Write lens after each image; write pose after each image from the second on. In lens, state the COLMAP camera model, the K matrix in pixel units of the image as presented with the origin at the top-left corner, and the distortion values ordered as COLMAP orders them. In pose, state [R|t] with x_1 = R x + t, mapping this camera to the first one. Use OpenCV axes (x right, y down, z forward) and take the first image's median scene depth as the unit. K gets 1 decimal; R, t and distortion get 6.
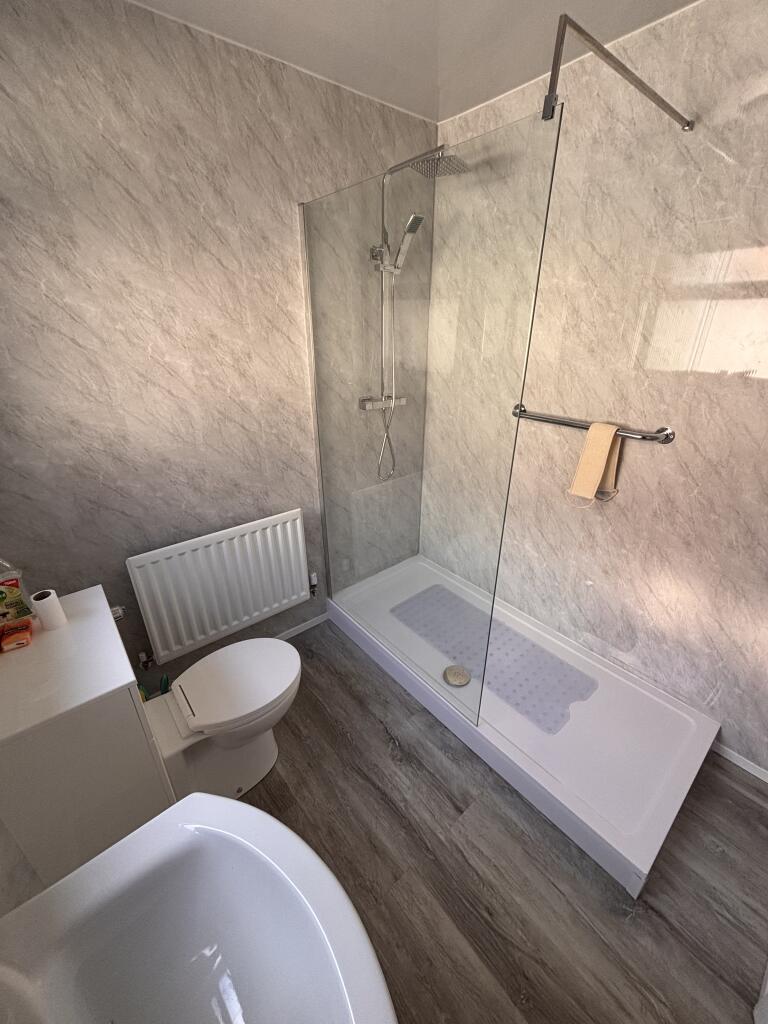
lens RADIAL K [[409.1, 0, 391.6], [0, 409.1, 505.6], [0, 0, 1]] dist [0.000363, 0.001491]
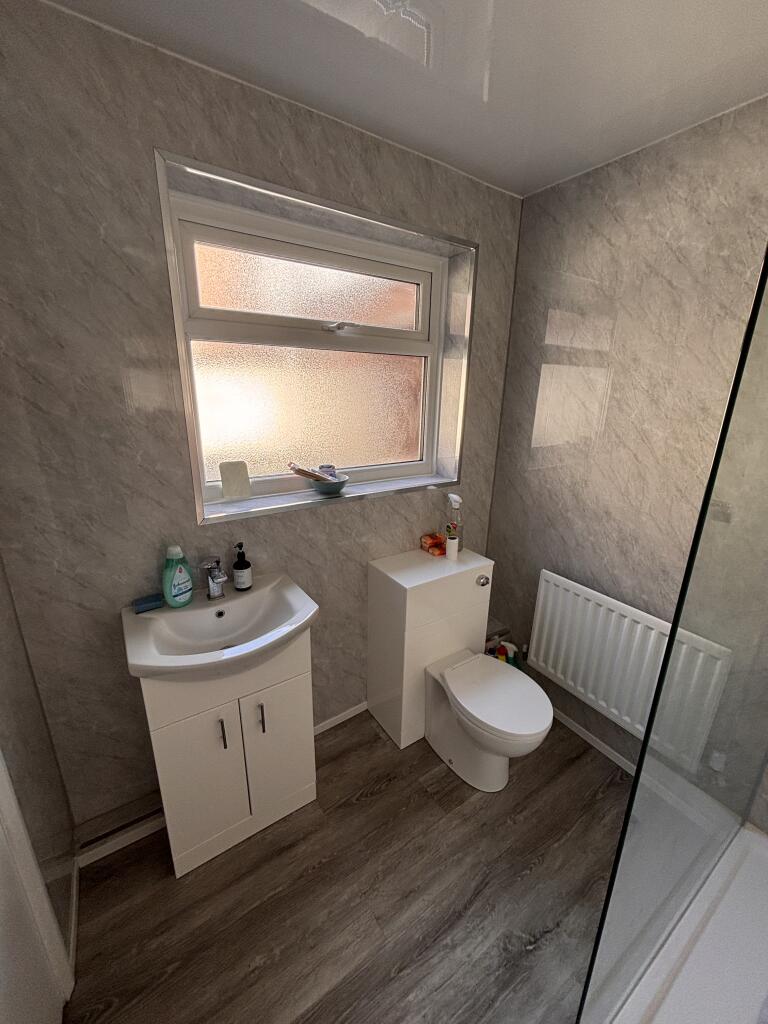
lens RADIAL K [[409.1, 0, 391.6], [0, 409.1, 511.5], [0, 0, 1]] dist [0.000363, 0.001491]
pose [[-0.089898, 0.286814, -0.953759, 0.537223], [-0.437970, 0.848688, 0.296499, -0.187310], [0.894484, 0.444372, 0.049321, 0.435951]]
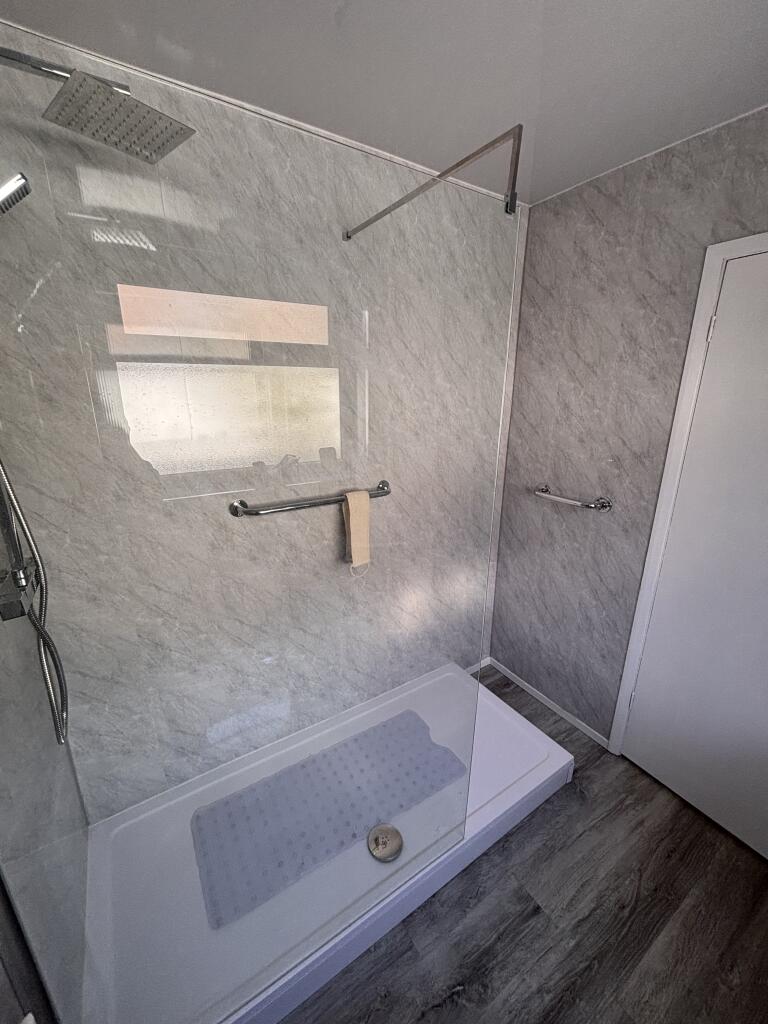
lens RADIAL K [[409.1, 0, 376.8], [0, 409.1, 506.6], [0, 0, 1]] dist [0.000363, 0.001491]
pose [[0.143297, -0.289094, 0.946515, -0.456097], [0.391692, 0.894860, 0.214017, -0.373096], [-0.908869, 0.340075, 0.241466, 0.730120]]
